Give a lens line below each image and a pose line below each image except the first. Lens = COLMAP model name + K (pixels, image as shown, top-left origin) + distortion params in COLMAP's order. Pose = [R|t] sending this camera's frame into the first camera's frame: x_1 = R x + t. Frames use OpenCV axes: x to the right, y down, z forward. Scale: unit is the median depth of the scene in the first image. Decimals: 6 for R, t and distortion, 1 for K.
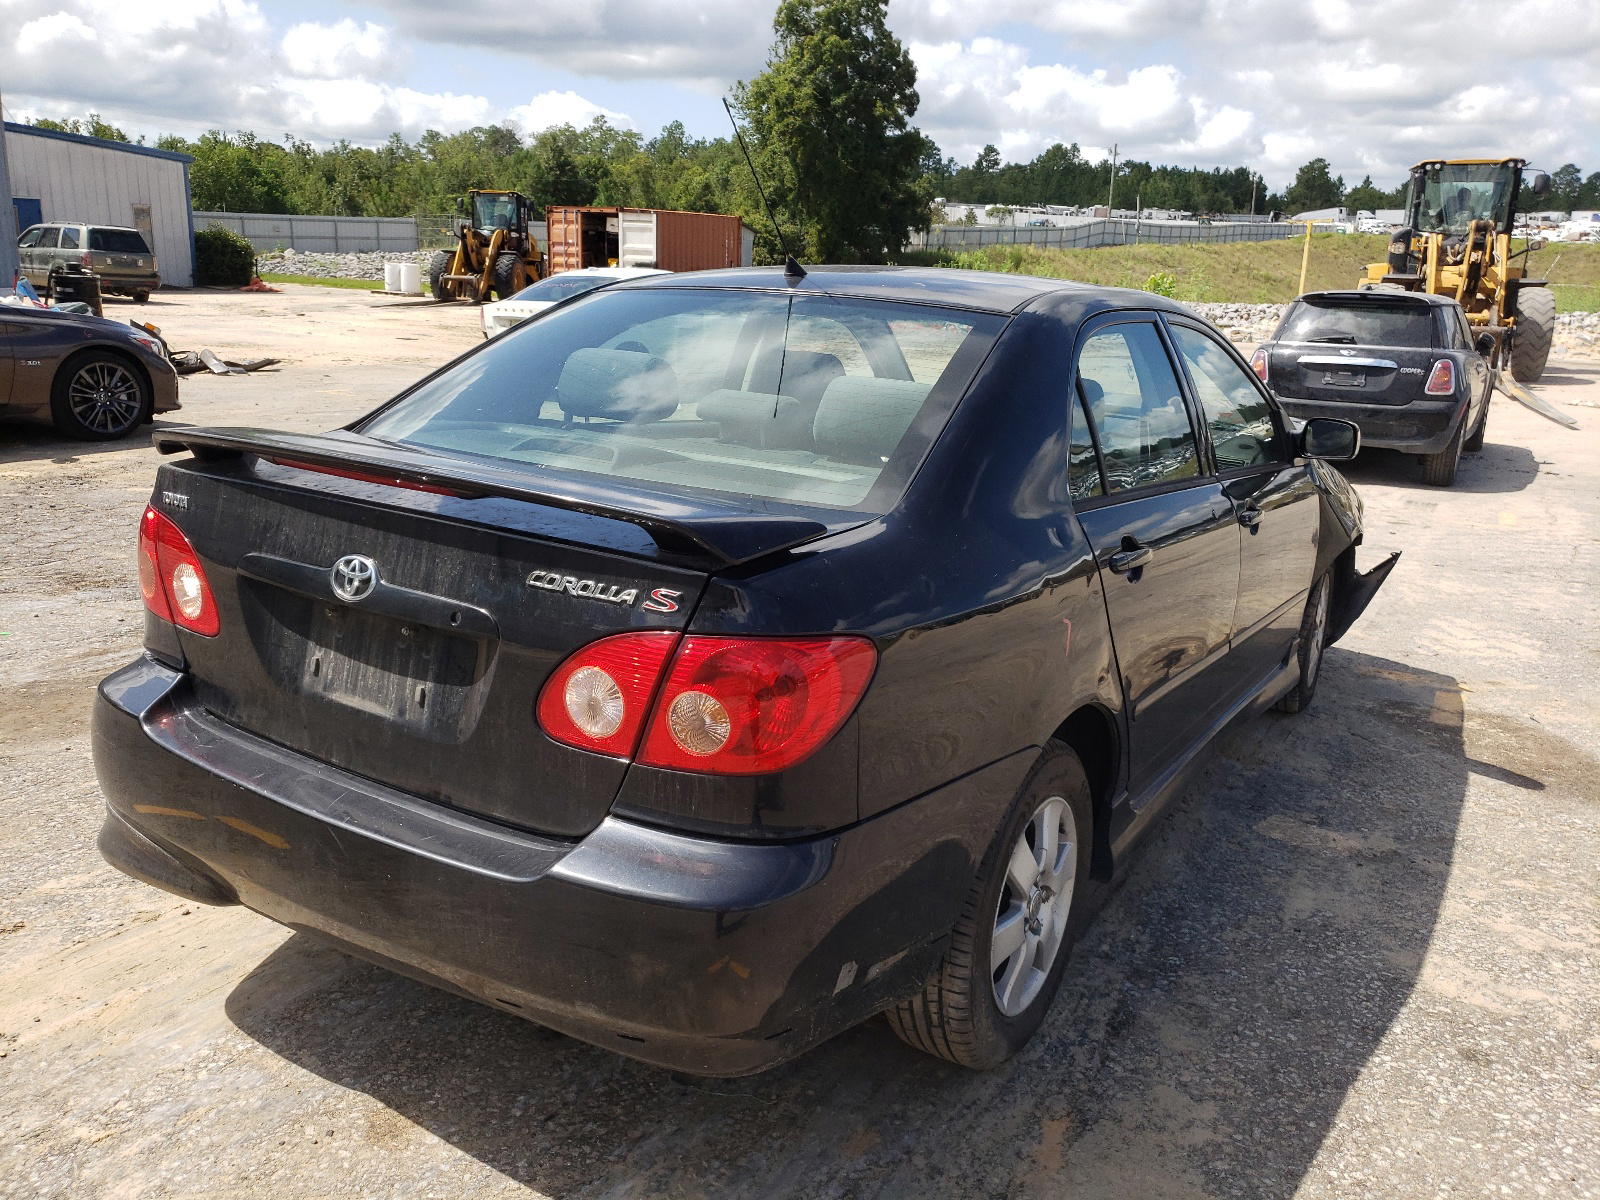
lens RADIAL K [[1184.4, 0, 800.0], [0, 1184.4, 600.0], [0, 0, 1]] dist [-0.009057, 0.034283]
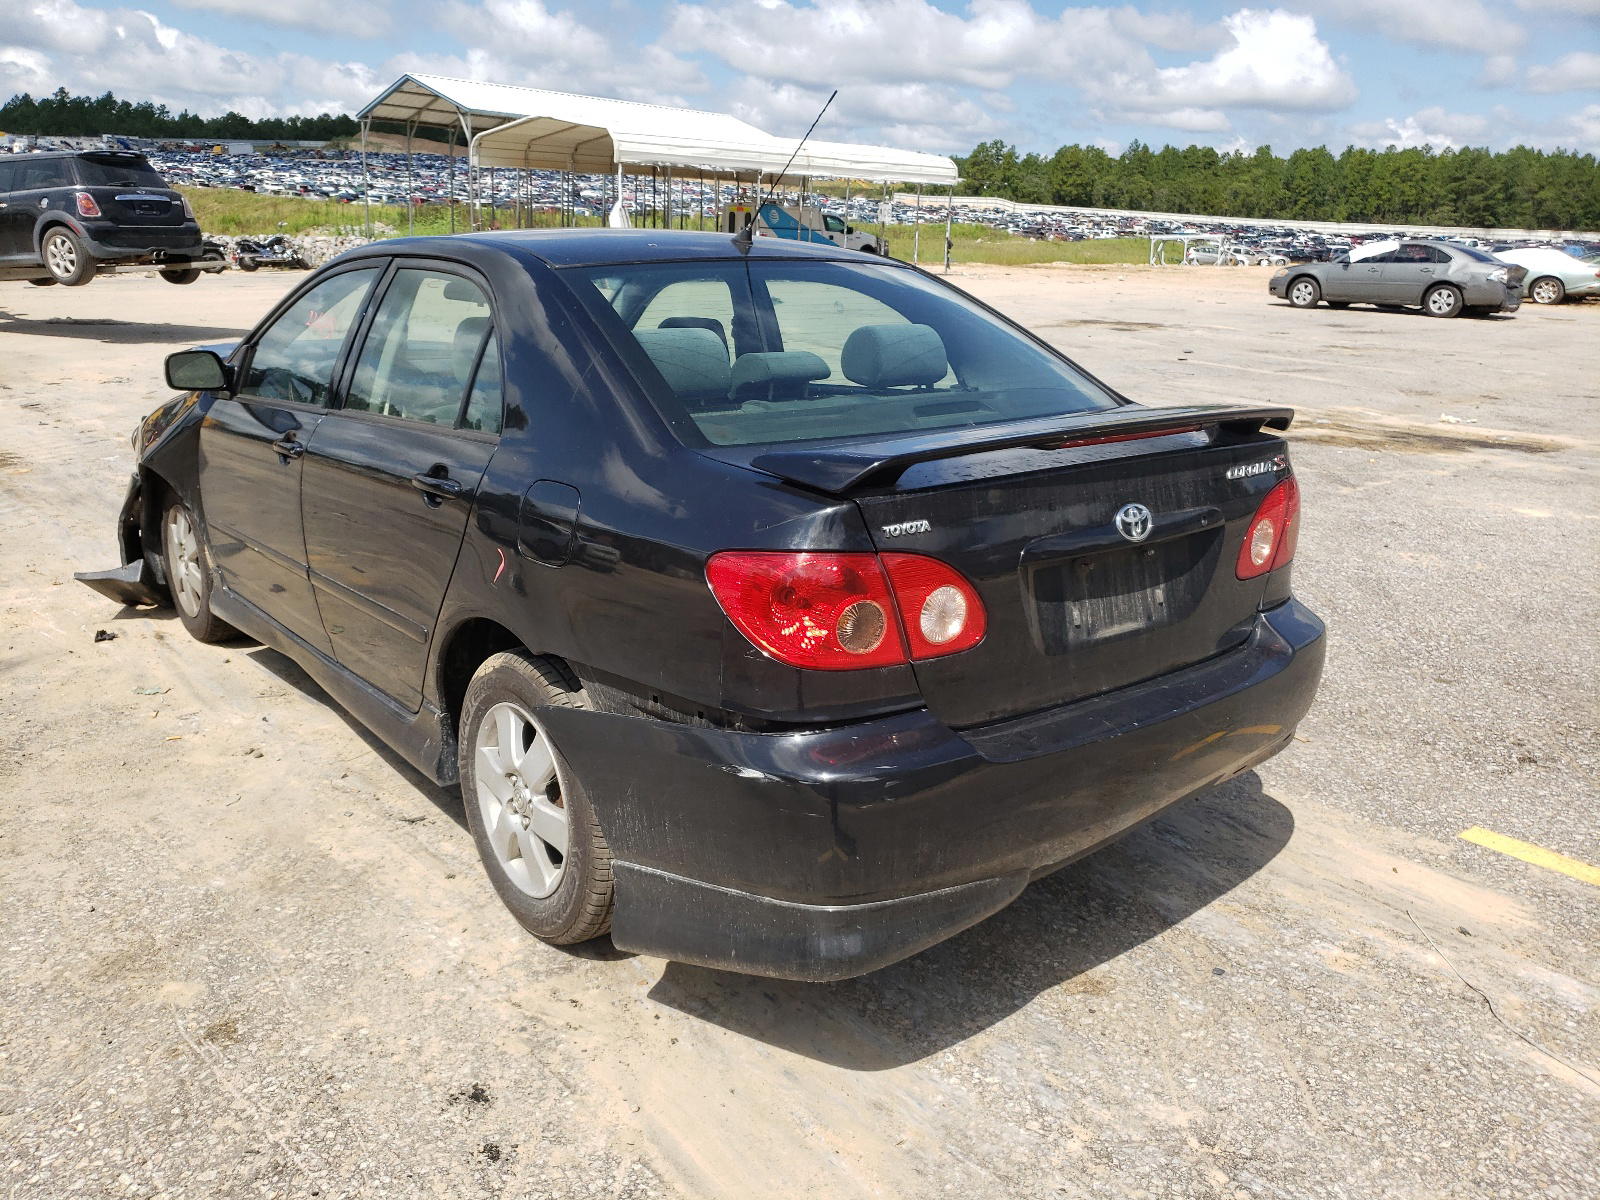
lens RADIAL K [[1184.4, 0, 800.0], [0, 1184.4, 600.0], [0, 0, 1]] dist [-0.009057, 0.034283]
pose [[0.378370, -0.309496, 0.872381, -1.337159], [0.239981, 0.943023, 0.230472, -0.255555], [-0.894005, 0.122151, 0.431085, 0.679291]]
